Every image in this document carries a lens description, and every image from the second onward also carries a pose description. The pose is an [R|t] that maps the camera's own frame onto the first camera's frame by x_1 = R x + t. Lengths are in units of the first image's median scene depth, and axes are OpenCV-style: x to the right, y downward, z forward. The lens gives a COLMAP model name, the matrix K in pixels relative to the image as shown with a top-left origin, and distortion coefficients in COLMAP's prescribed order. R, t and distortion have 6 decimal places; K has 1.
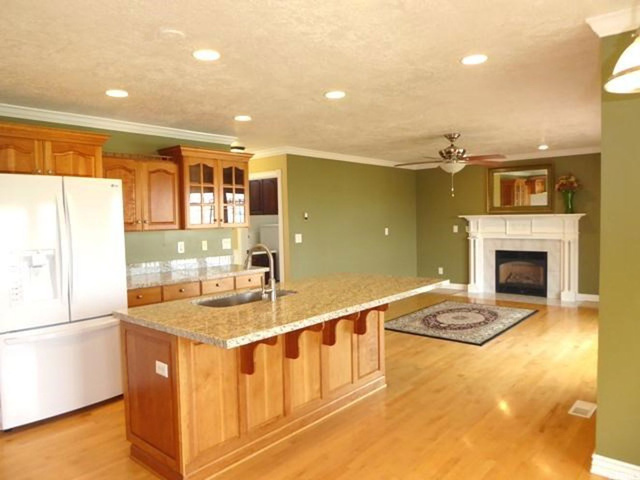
lens RADIAL K [[462.7, 0, 320.0], [0, 462.7, 240.0], [0, 0, 1]] dist [-0.003204, -0.001623]
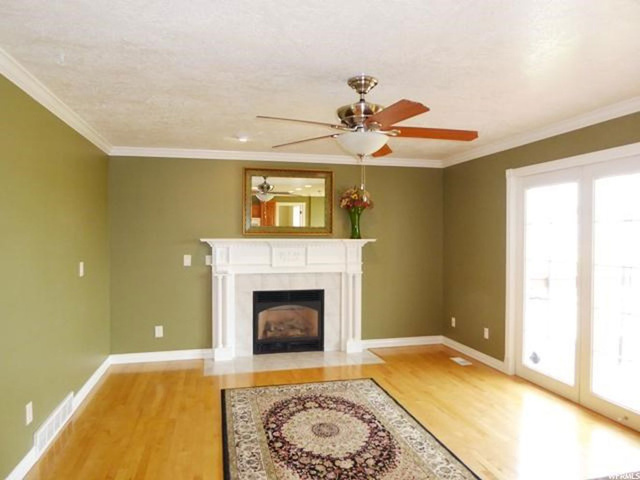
lens RADIAL K [[462.7, 0, 320.0], [0, 462.7, 240.0], [0, 0, 1]] dist [-0.003204, -0.001623]
pose [[0.580895, 0.014090, 0.813857, -0.112695], [0.026258, 0.999005, -0.036037, -0.025930], [-0.813555, 0.042304, 0.579947, 0.548496]]
